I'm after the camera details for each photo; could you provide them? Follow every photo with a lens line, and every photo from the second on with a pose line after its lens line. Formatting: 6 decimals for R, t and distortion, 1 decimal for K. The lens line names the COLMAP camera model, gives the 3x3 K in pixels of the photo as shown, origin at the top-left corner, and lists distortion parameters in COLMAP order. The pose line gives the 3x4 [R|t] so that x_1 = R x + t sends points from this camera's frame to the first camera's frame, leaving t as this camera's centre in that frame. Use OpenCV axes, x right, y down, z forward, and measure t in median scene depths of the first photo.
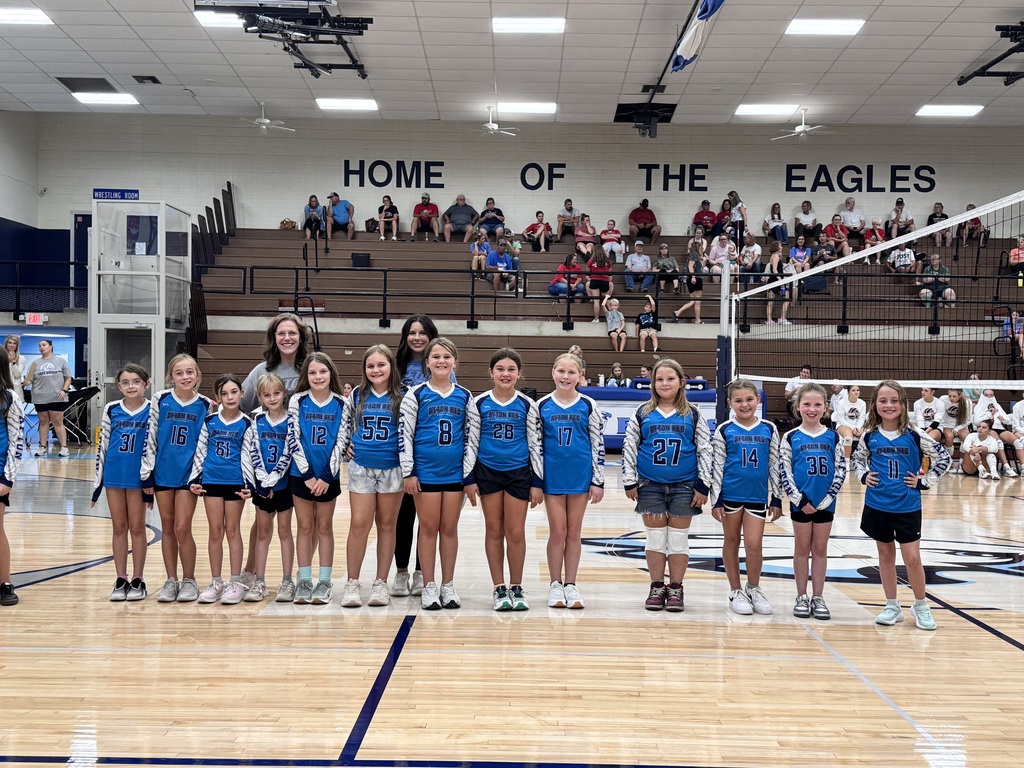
lens RADIAL K [[1119.1, 0, 527.9], [0, 1119.1, 400.1], [0, 0, 1]] dist [0.089048, 0.000000]
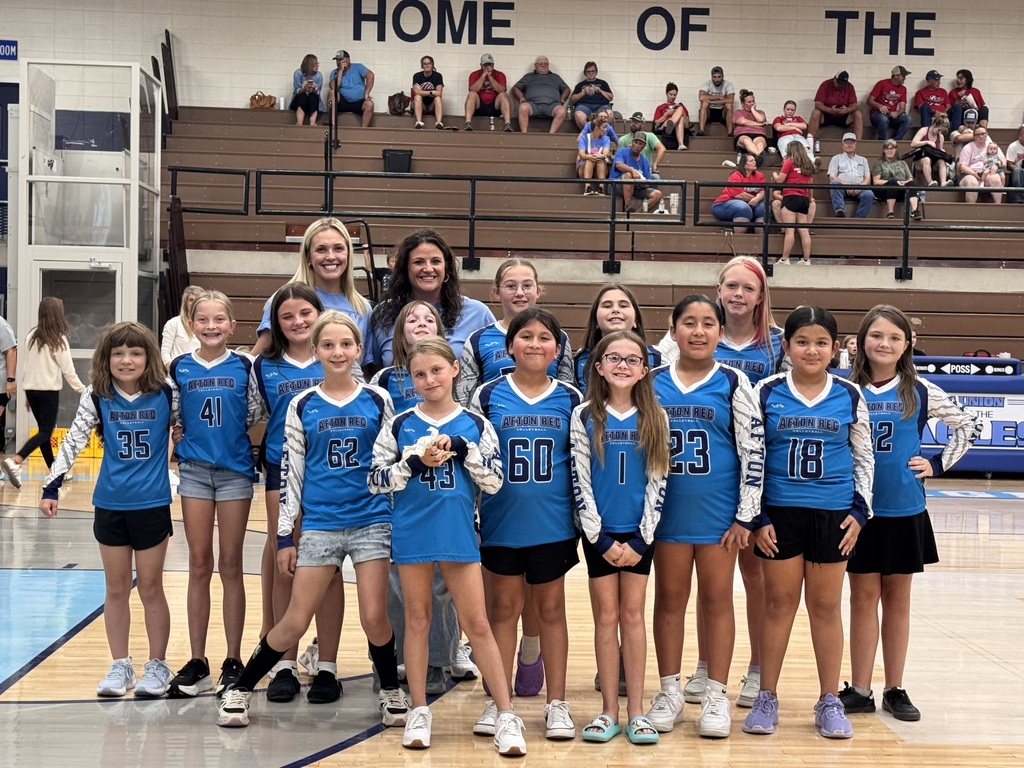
lens RADIAL K [[1801.7, 0, 518.5], [0, 1801.7, 384.3], [0, 0, 1]] dist [0.115215, 0.000000]
pose [[0.998386, 0.005366, 0.056532, -0.132966], [-0.005445, 0.999984, 0.001238, -0.002595], [-0.056525, -0.001543, 0.998400, 0.000655]]
